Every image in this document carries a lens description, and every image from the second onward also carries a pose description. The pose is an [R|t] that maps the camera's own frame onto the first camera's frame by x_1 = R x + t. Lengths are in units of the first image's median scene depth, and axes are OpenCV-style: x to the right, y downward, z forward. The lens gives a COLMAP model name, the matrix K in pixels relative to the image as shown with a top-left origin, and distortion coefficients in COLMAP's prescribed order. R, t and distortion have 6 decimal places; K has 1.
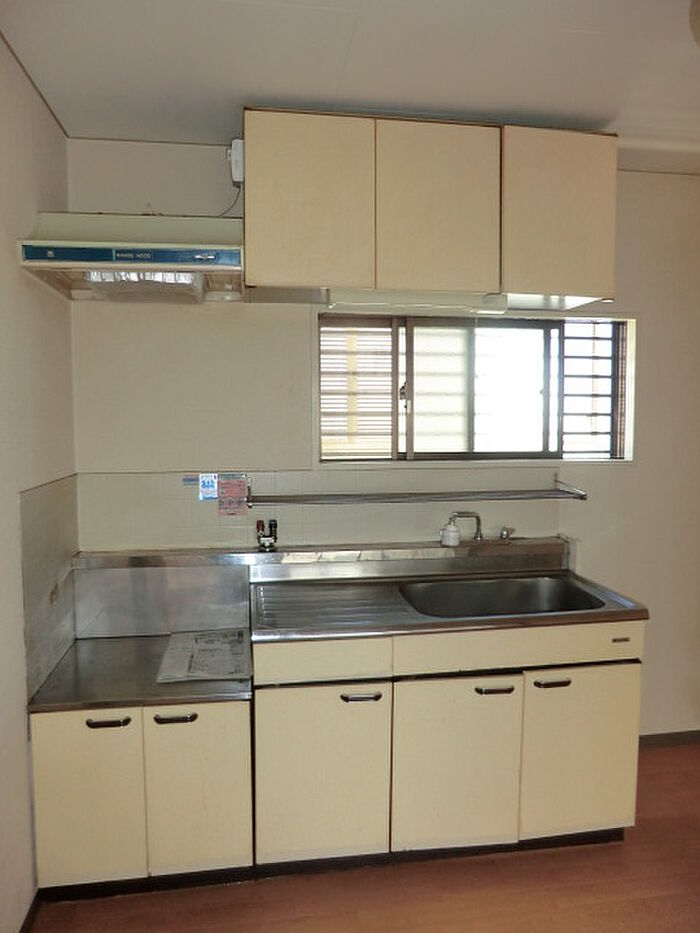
lens RADIAL K [[675.8, 0, 346.1], [0, 675.8, 463.0], [0, 0, 1]] dist [-0.121214, 0.114239]
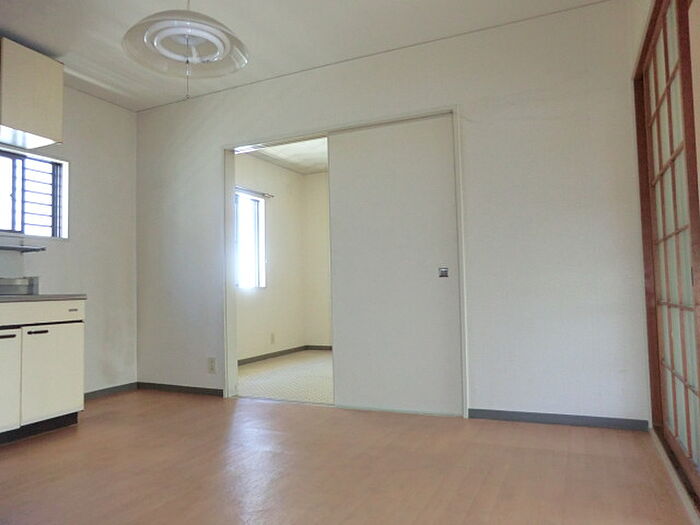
lens RADIAL K [[507.0, 0, 350.0], [0, 507.0, 262.5], [0, 0, 1]] dist [-0.121214, 0.114239]
pose [[0.541538, 0.034175, 0.839981, -0.307434], [0.081505, 0.992332, -0.092919, 0.272388], [-0.836716, 0.118782, 0.534600, -0.401501]]
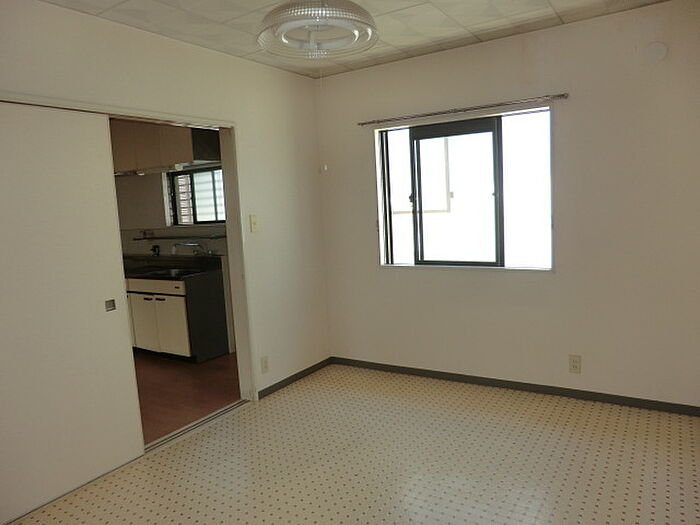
lens RADIAL K [[507.0, 0, 350.0], [0, 507.0, 262.5], [0, 0, 1]] dist [-0.121214, 0.114239]
pose [[0.756878, 0.038102, -0.652445, 1.953928], [0.009978, 0.997509, 0.069828, 0.015051], [0.653480, -0.059361, 0.754612, -0.106589]]
